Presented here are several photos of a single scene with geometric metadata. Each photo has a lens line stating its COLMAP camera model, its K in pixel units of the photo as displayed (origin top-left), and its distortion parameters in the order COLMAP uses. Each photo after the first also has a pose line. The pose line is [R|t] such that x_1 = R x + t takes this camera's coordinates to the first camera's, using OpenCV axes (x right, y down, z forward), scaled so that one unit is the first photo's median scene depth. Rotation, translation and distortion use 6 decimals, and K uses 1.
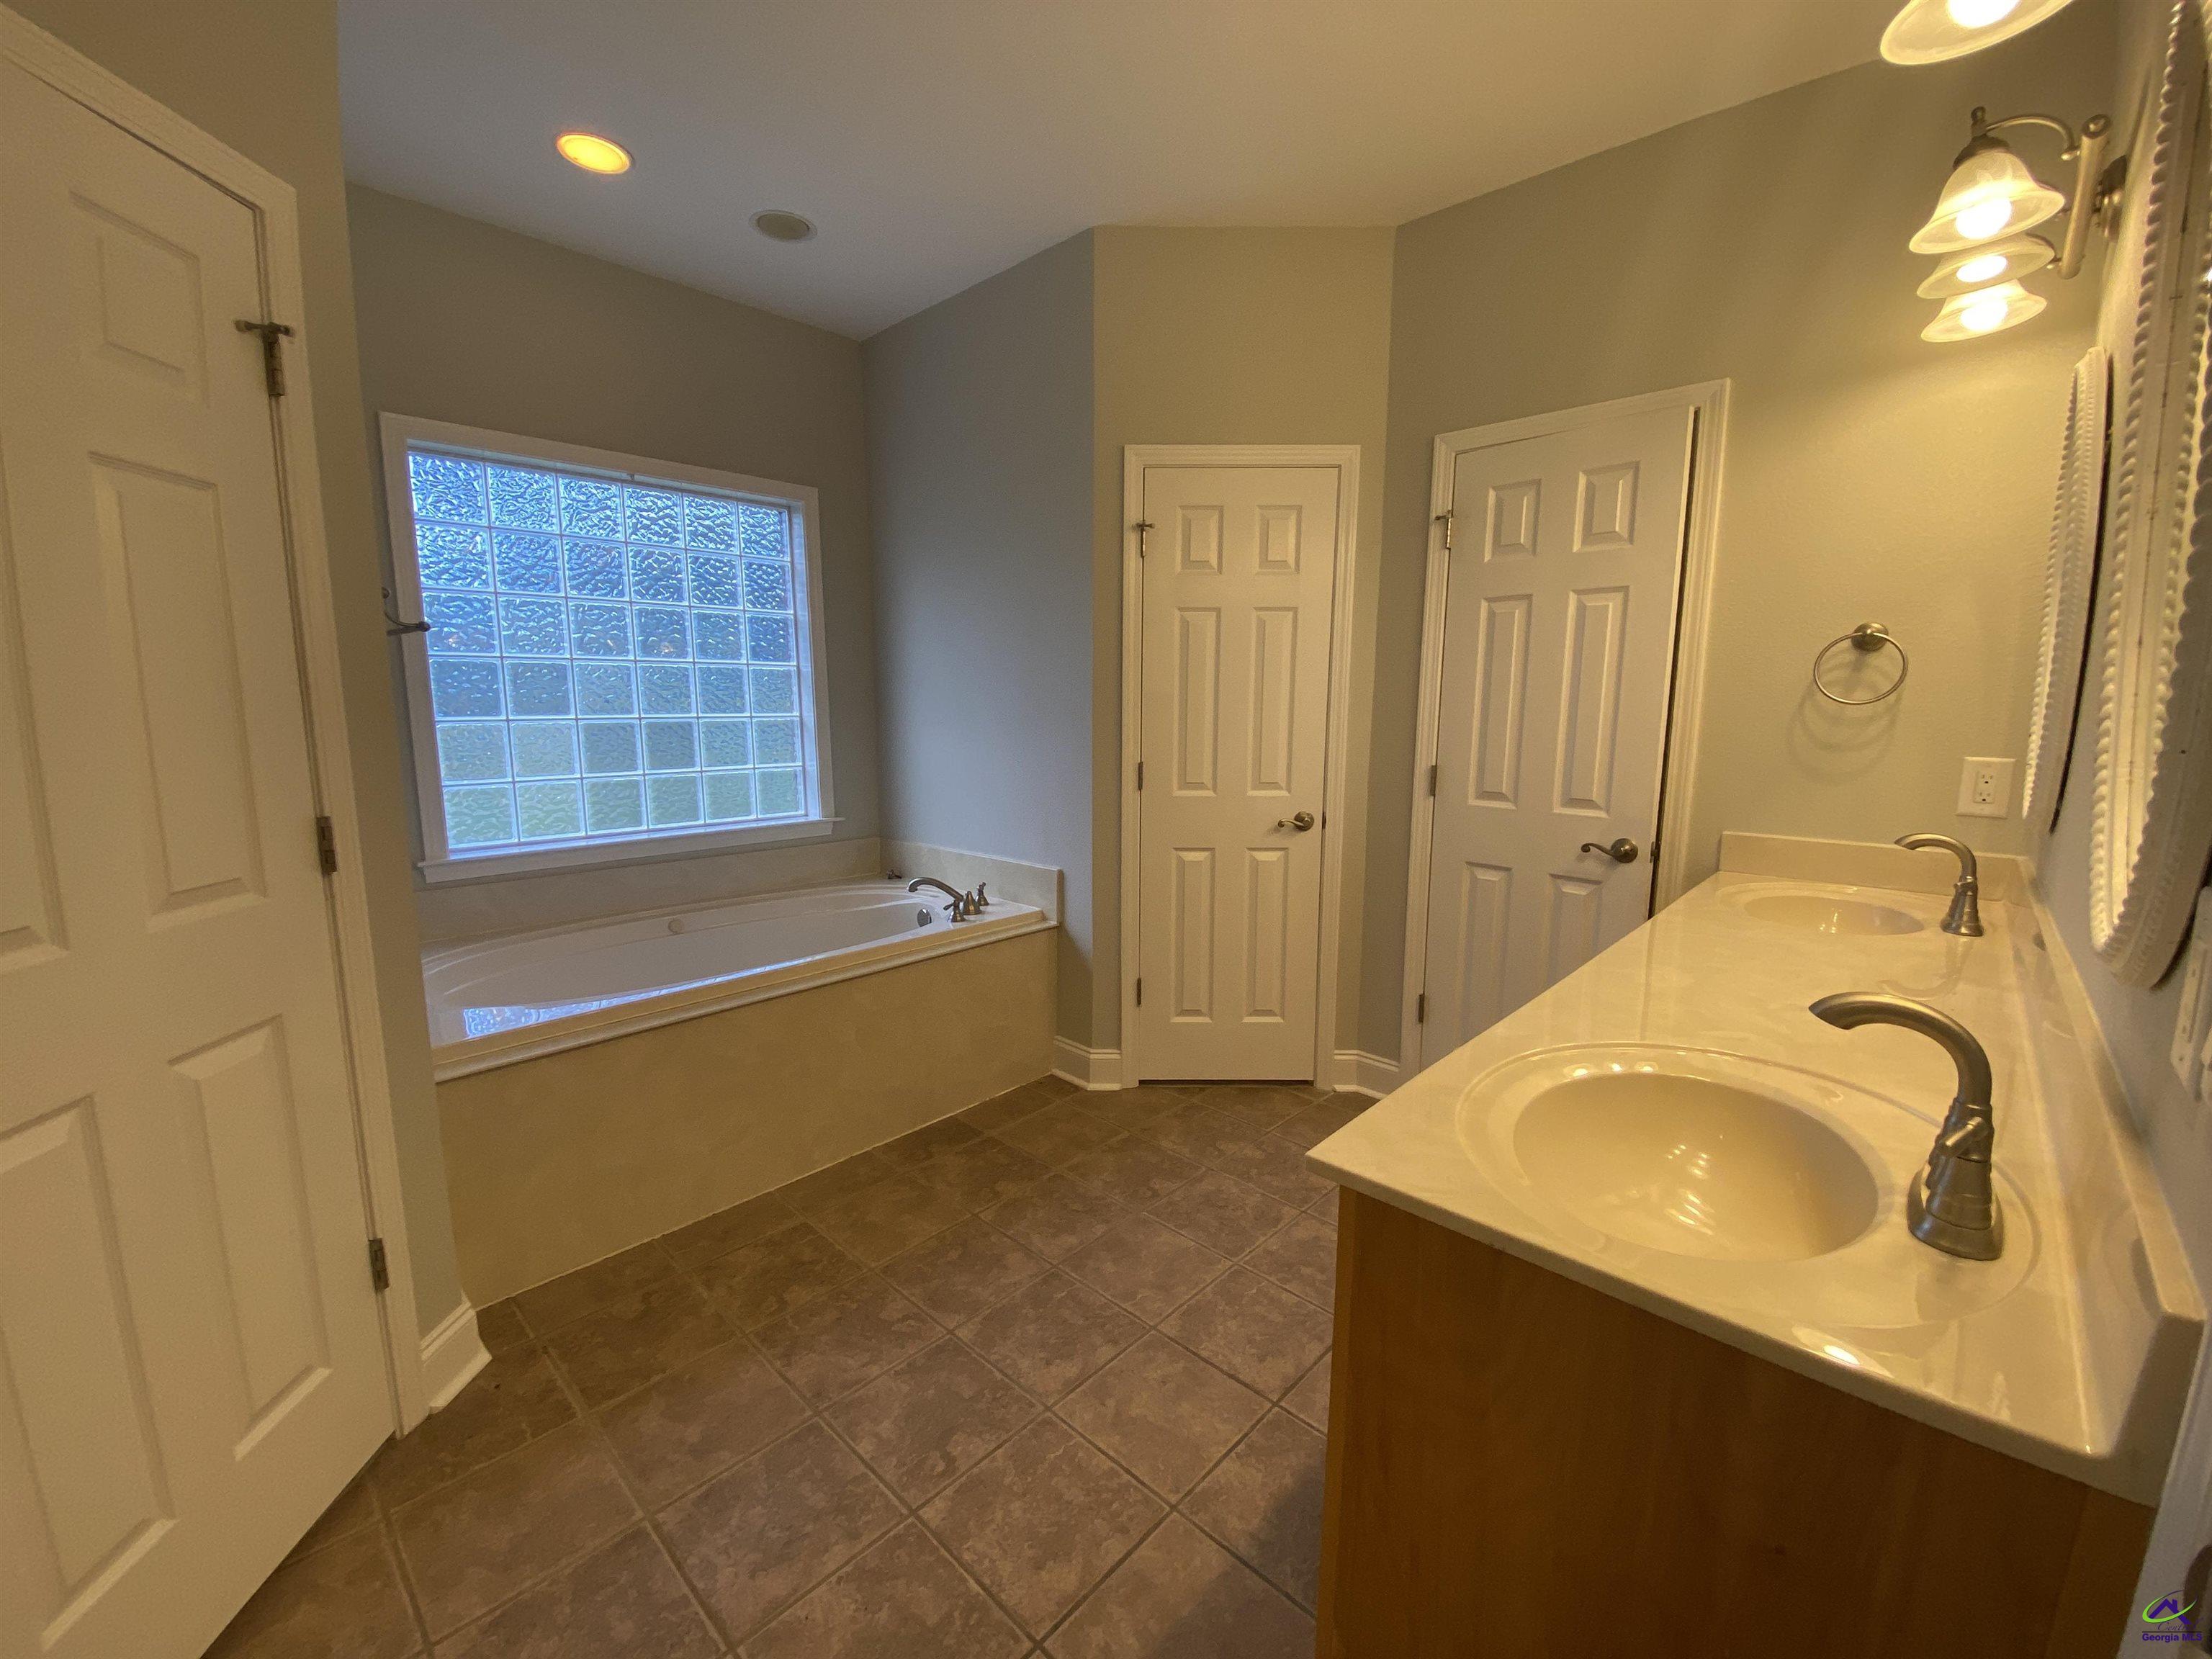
lens RADIAL K [[910.0, 0, 1106.7], [0, 910.0, 824.9], [0, 0, 1]] dist [-0.000381, -0.000156]
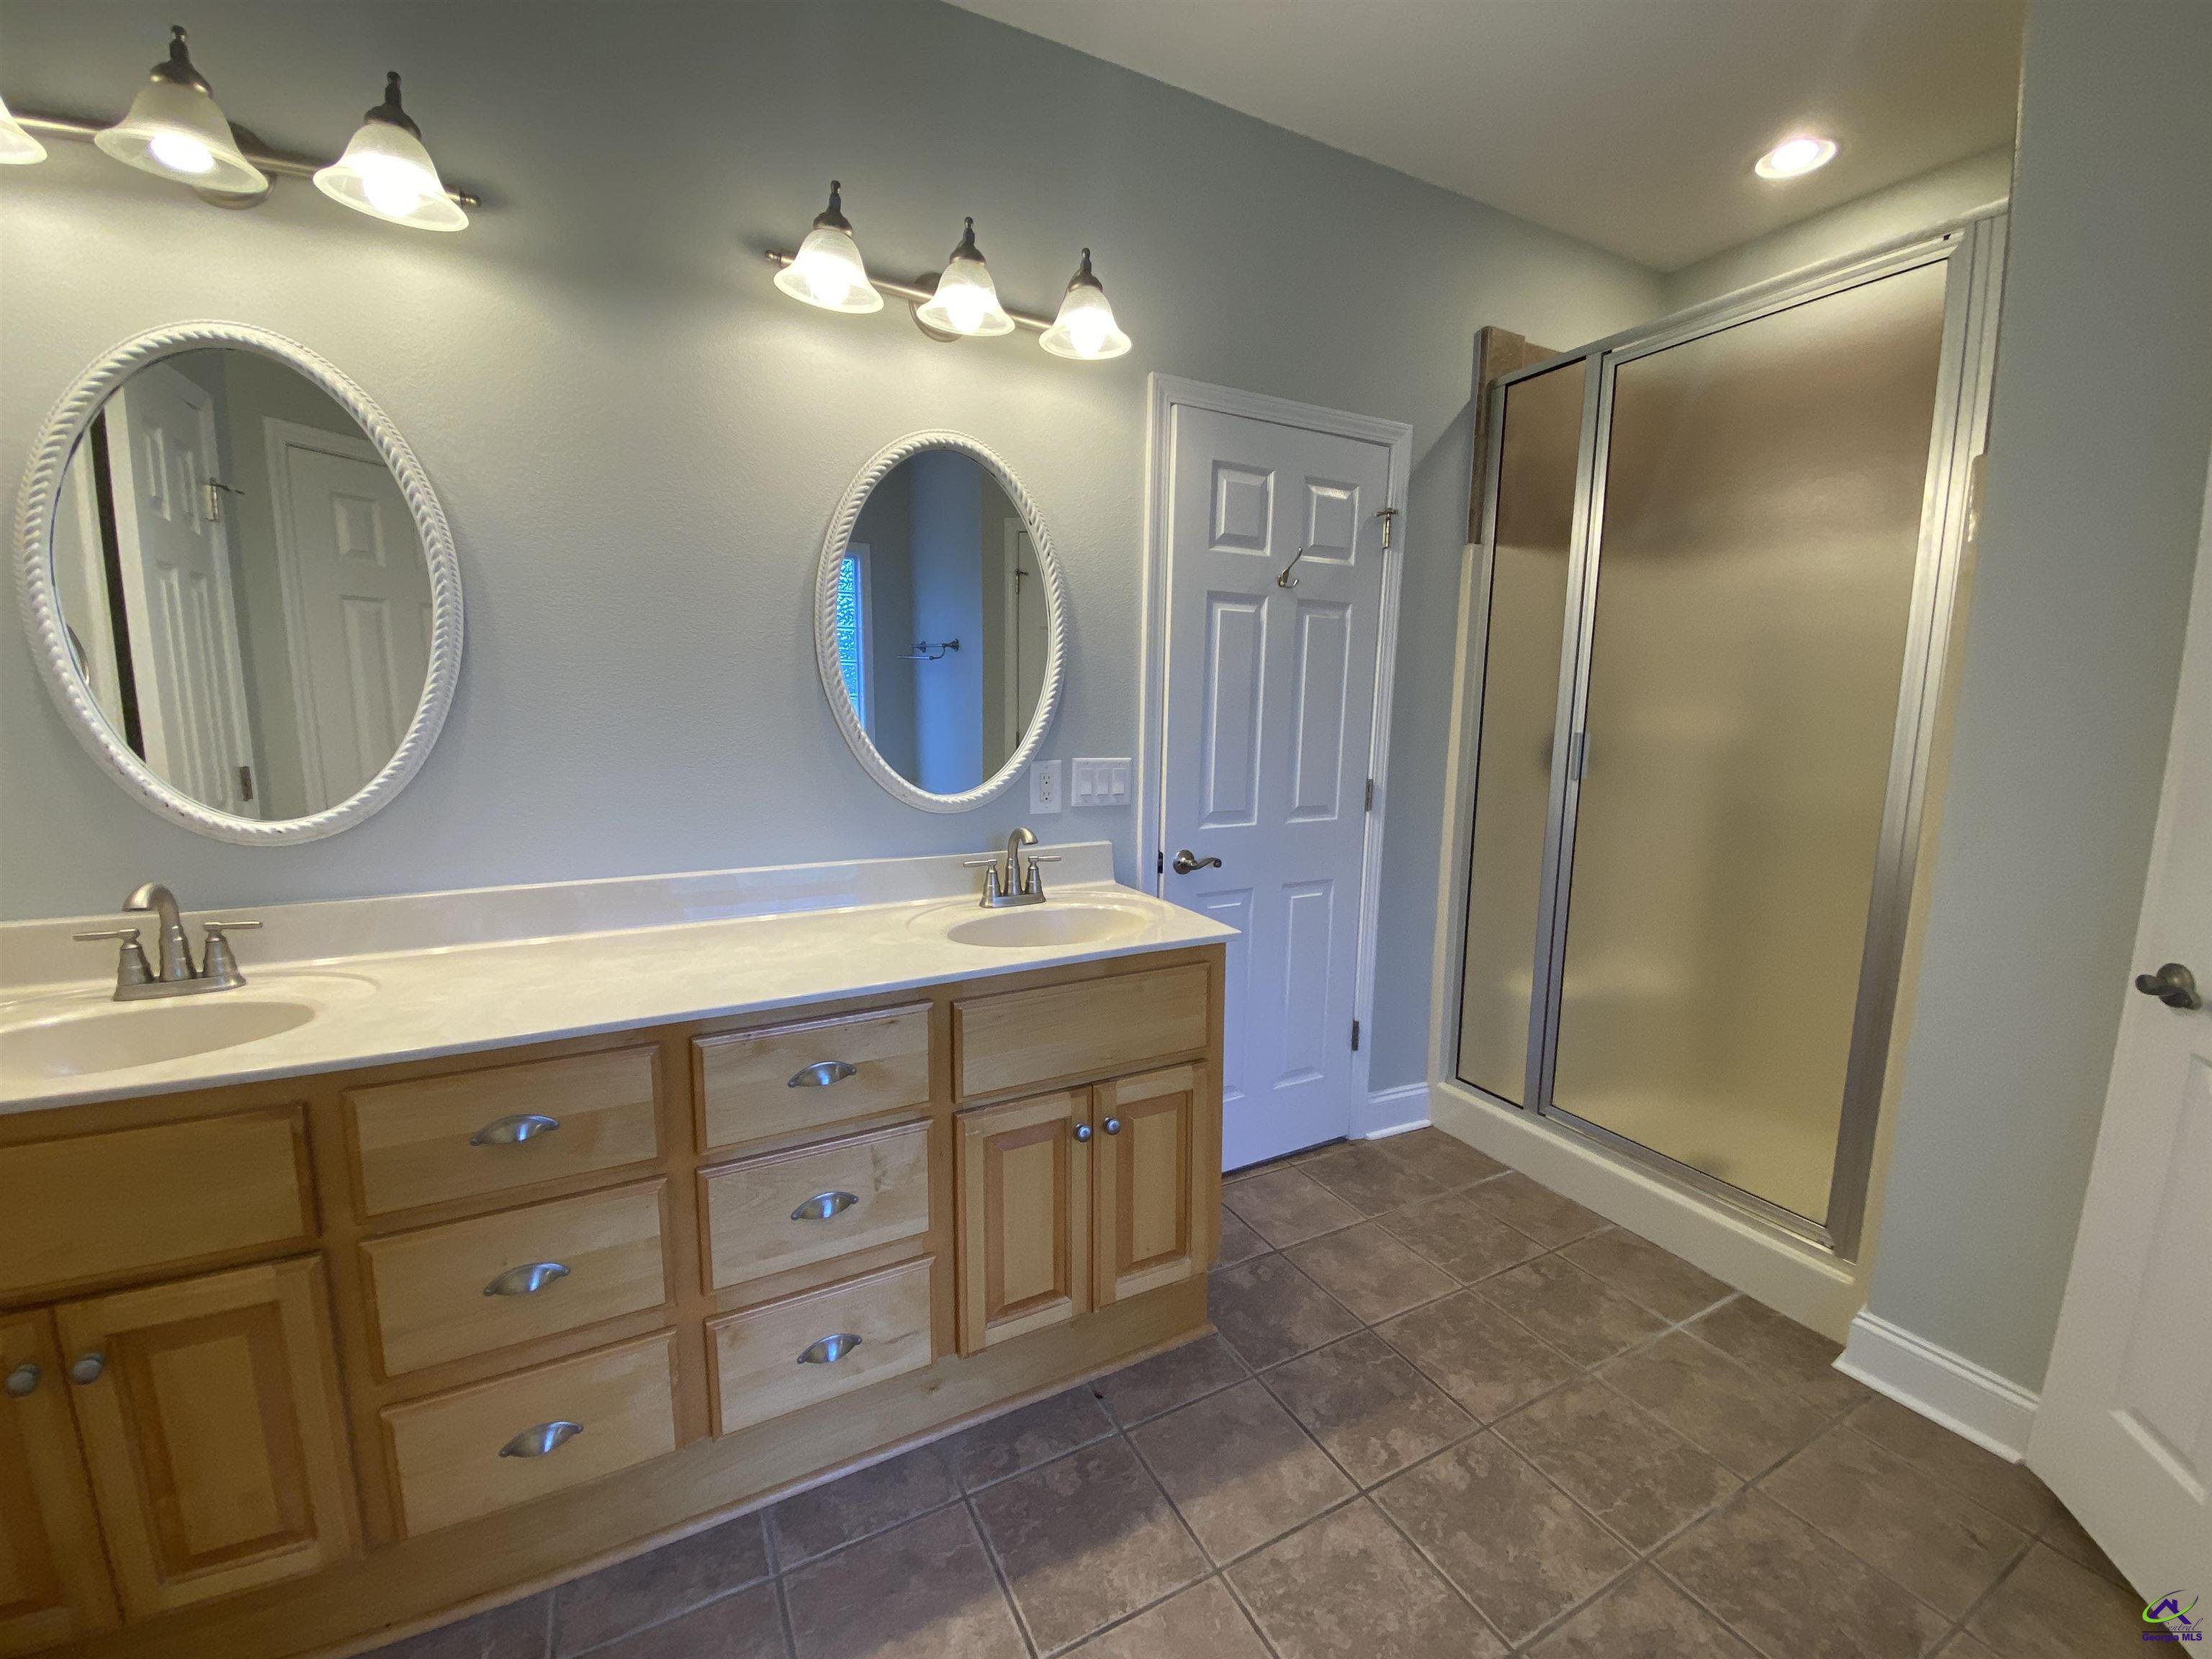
lens RADIAL K [[910.0, 0, 1106.5], [0, 910.0, 826.6], [0, 0, 1]] dist [-0.000381, -0.000156]
pose [[-0.947398, -0.061692, 0.314056, -0.068541], [0.030521, 0.959361, 0.280527, -0.269153], [-0.318599, 0.275356, -0.907014, 1.762611]]
